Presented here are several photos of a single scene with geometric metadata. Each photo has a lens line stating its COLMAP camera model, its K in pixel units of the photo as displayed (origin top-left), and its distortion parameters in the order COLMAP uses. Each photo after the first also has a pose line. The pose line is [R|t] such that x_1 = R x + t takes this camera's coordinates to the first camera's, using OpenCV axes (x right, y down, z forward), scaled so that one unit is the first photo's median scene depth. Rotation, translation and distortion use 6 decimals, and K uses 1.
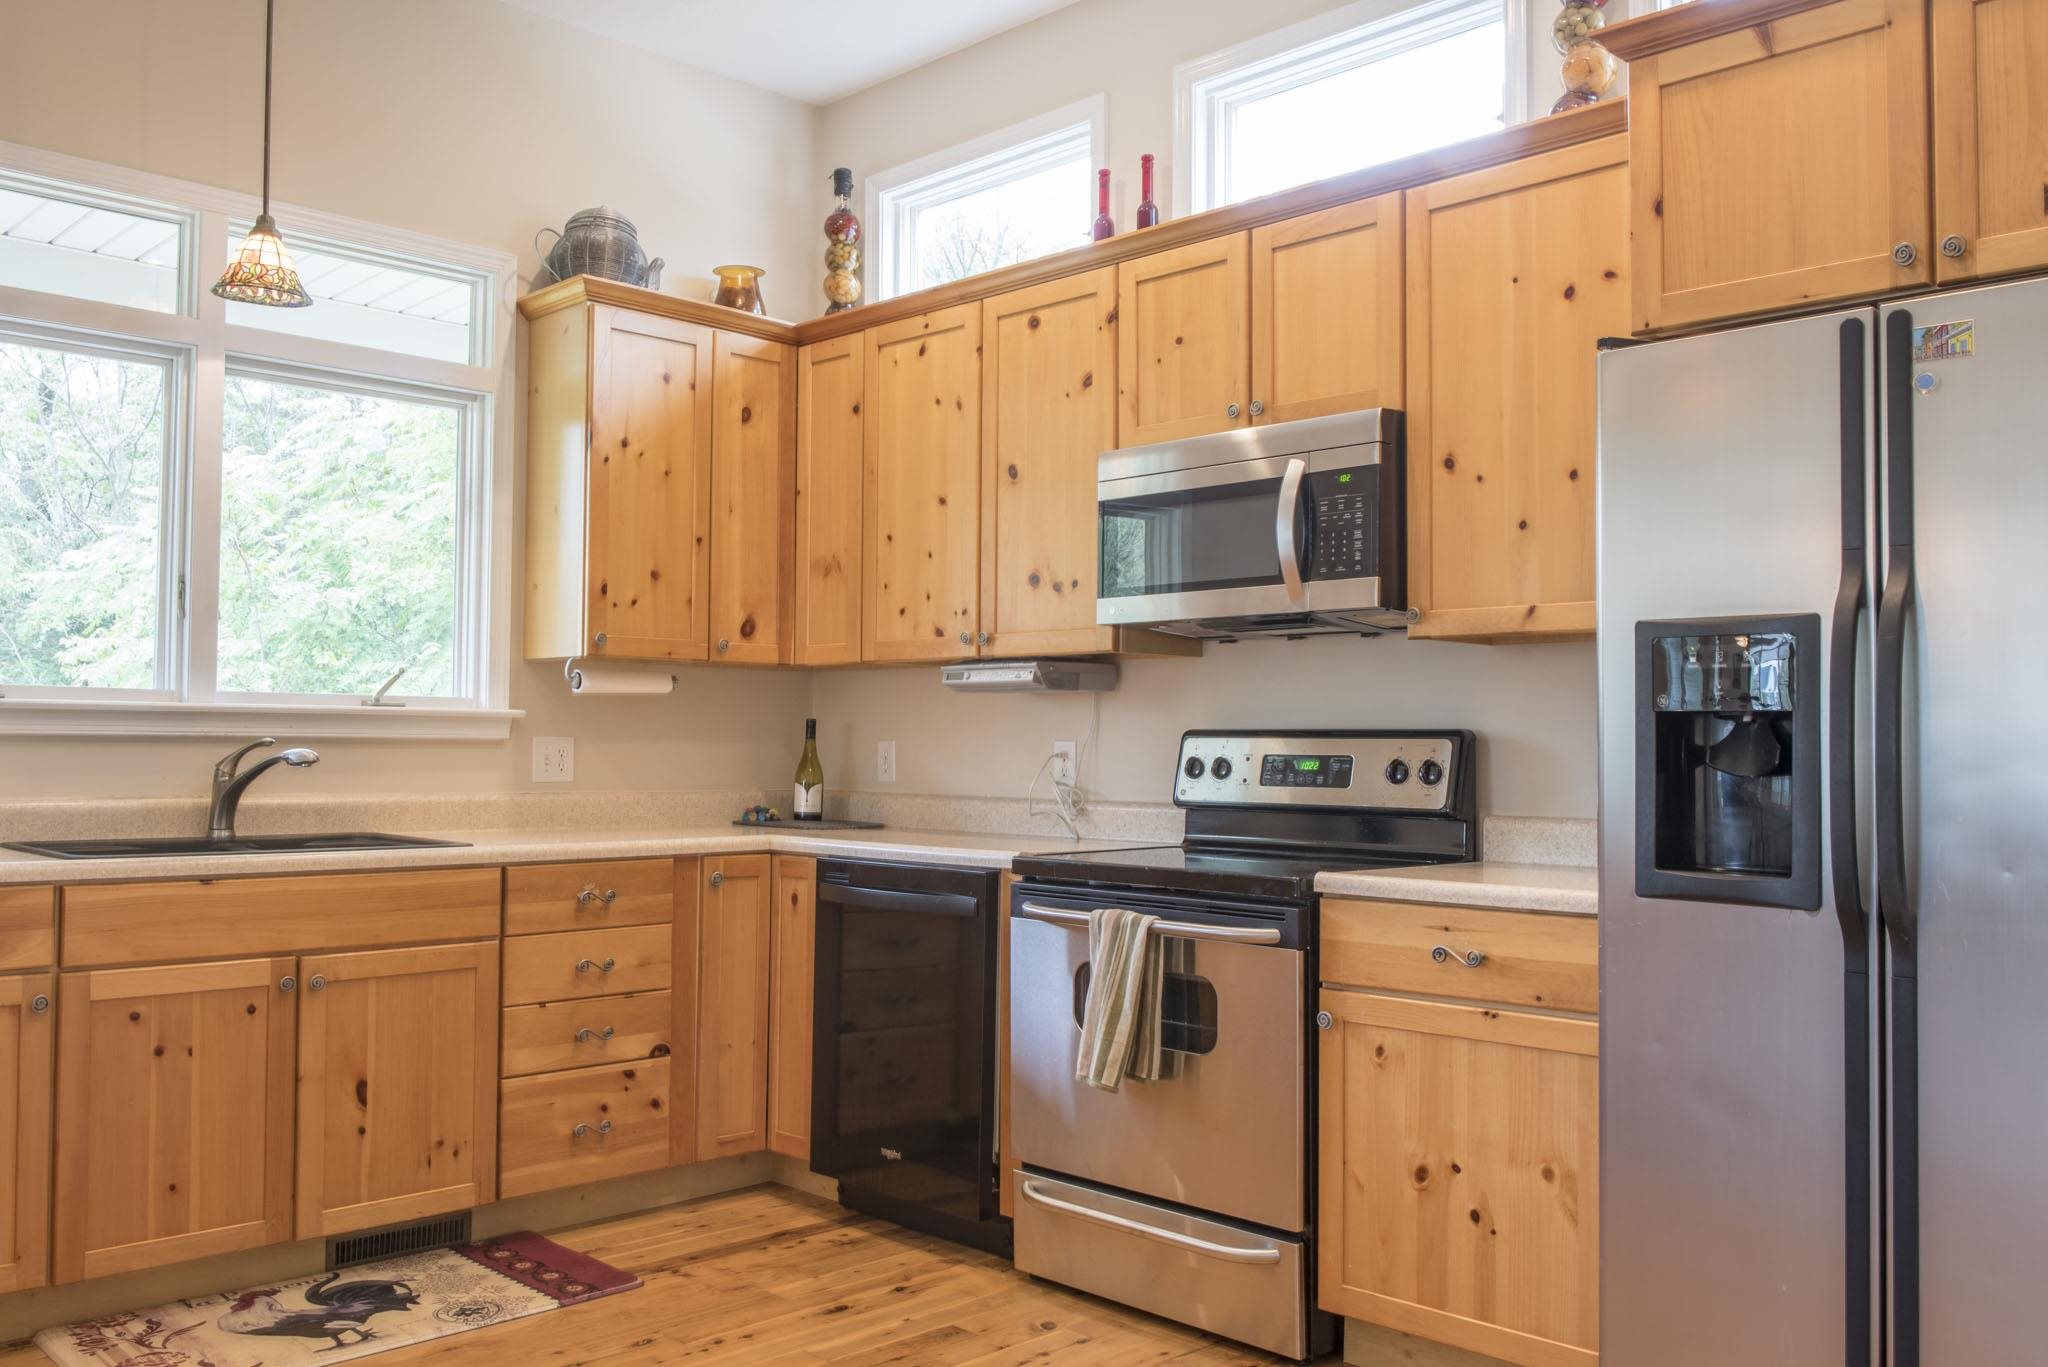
lens RADIAL K [[1718.5, 0, 982.5], [0, 1718.5, 689.4], [0, 0, 1]] dist [-0.002814, -0.004006]
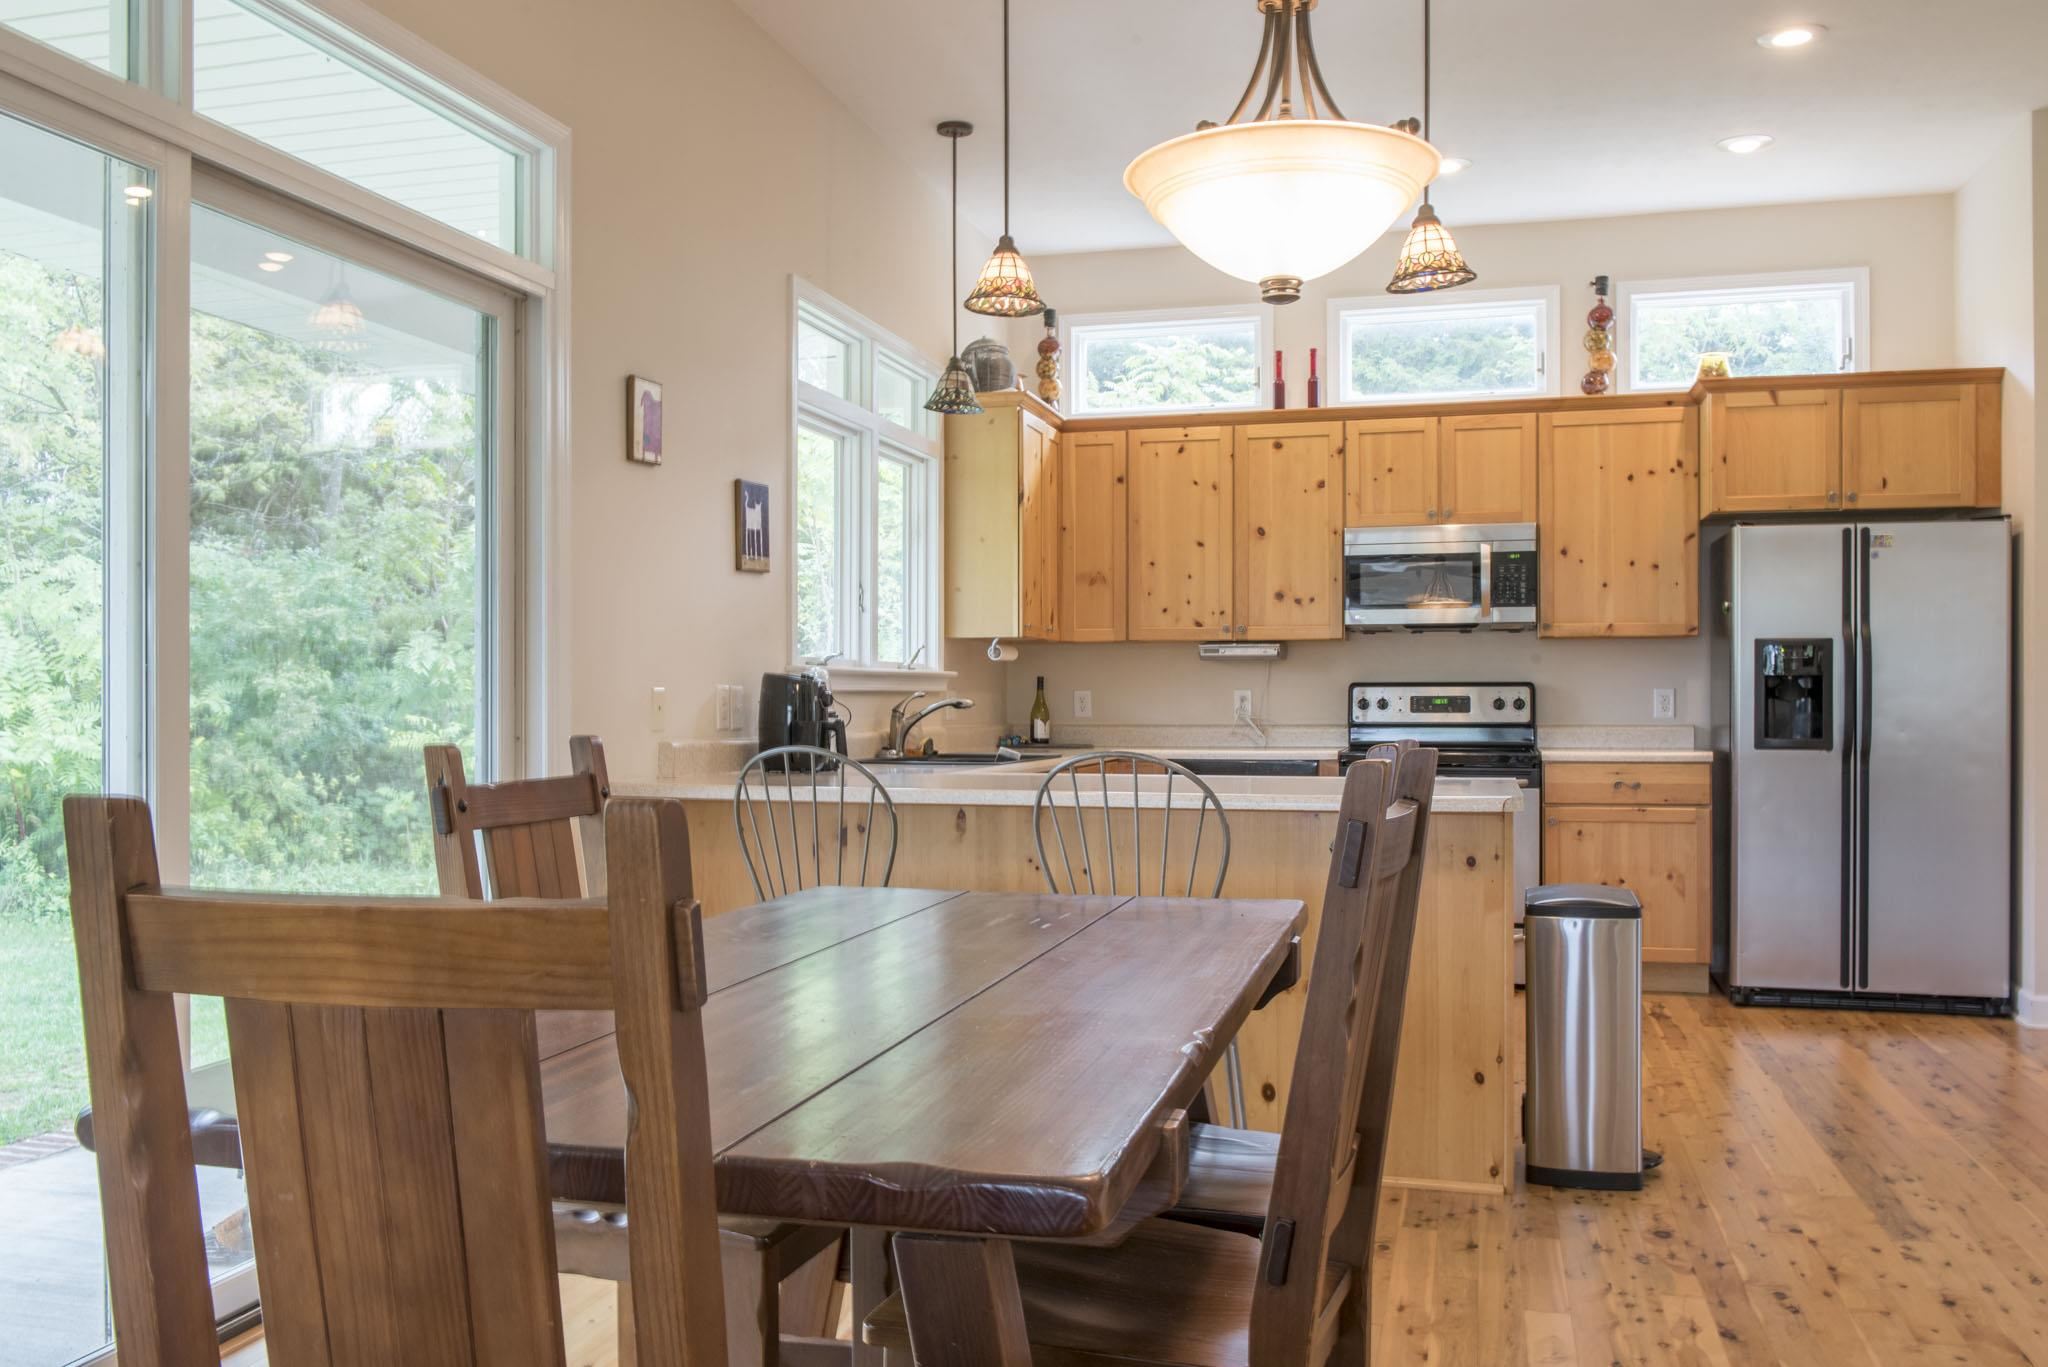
lens RADIAL K [[1786.9, 0, 971.8], [0, 1786.9, 693.0], [0, 0, 1]] dist [-0.005415, -0.004158]
pose [[0.860975, -0.008386, 0.508577, -1.195188], [-0.007855, 0.999526, 0.029778, -0.018232], [-0.508586, -0.029633, 0.860501, -0.402639]]
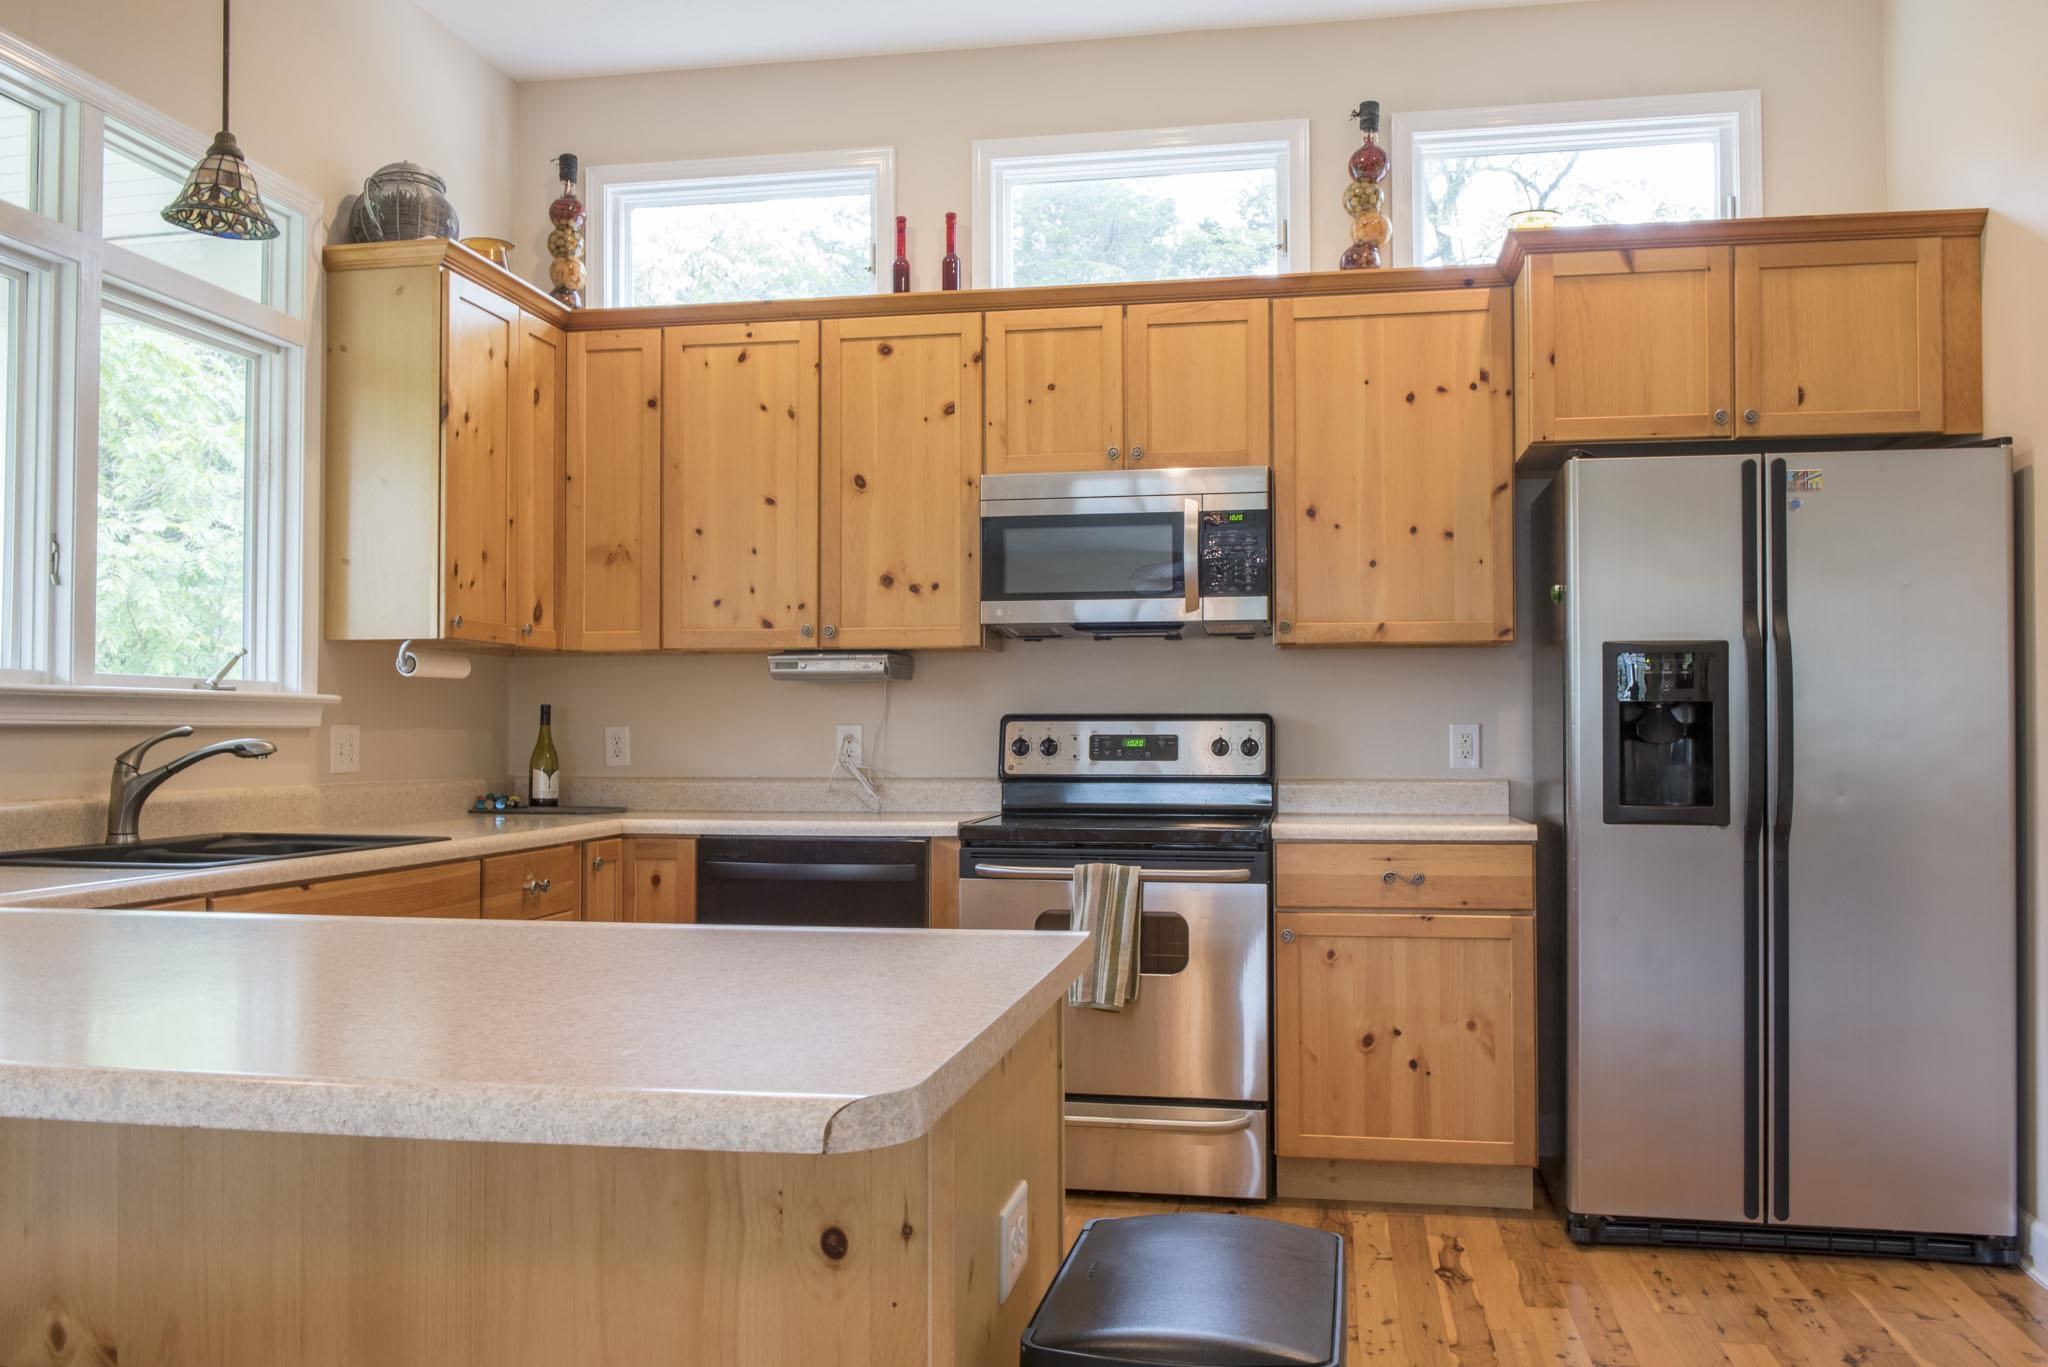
lens RADIAL K [[1718.5, 0, 982.5], [0, 1718.5, 689.4], [0, 0, 1]] dist [-0.002814, -0.004006]
pose [[0.816118, 0.005469, 0.577860, -0.589111], [-0.011163, 0.999918, 0.006302, -0.000797], [-0.577778, -0.011594, 0.816112, 0.052990]]
